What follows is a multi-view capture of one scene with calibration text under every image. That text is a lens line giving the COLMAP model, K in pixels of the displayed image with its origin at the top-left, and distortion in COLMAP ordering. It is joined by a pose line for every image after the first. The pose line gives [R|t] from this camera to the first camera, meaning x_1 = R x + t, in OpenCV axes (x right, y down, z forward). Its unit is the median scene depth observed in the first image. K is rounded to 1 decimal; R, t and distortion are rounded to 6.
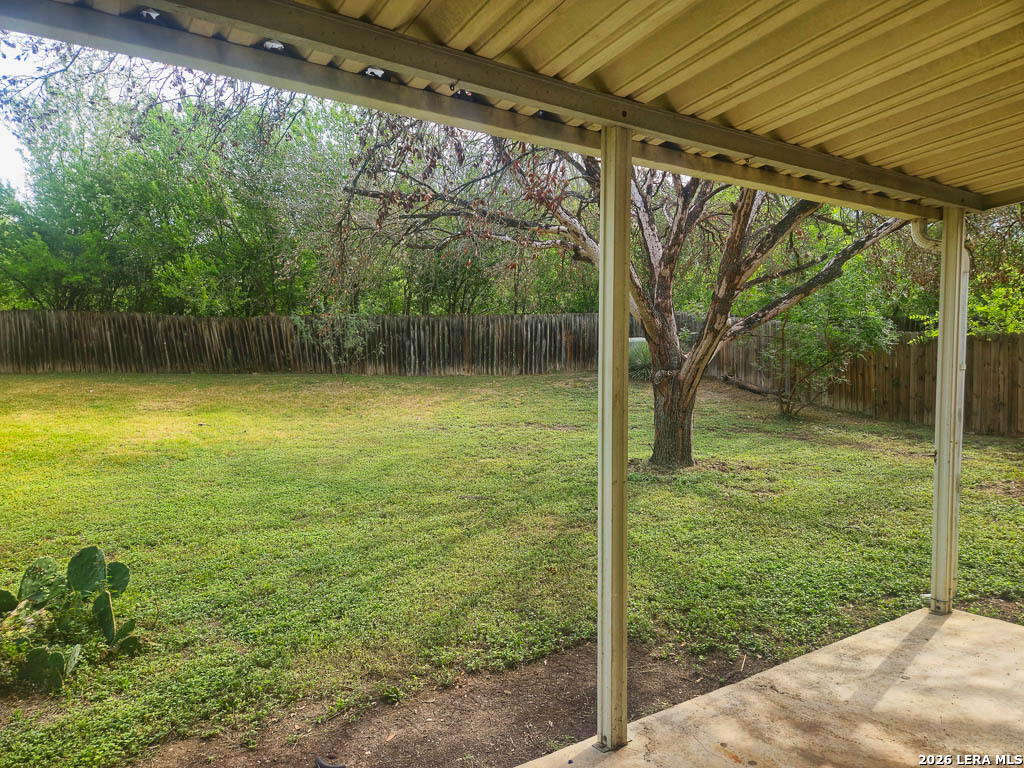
lens RADIAL K [[692.0, 0, 514.6], [0, 692.0, 388.1], [0, 0, 1]] dist [0.061528, 0.001096]
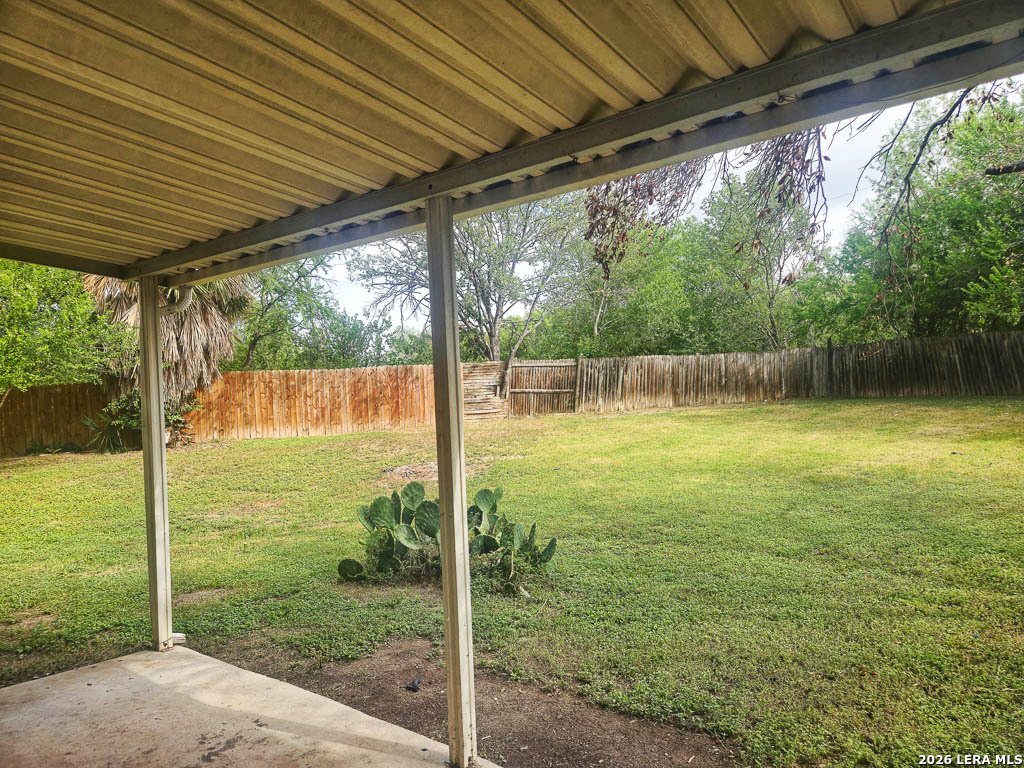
lens RADIAL K [[692.0, 0, 515.0], [0, 692.0, 385.1], [0, 0, 1]] dist [0.061528, 0.001096]
pose [[0.323091, -0.028284, -0.945945, 0.160839], [-0.003045, 0.999517, -0.030926, -0.004412], [0.946363, 0.012873, 0.322848, 0.098359]]
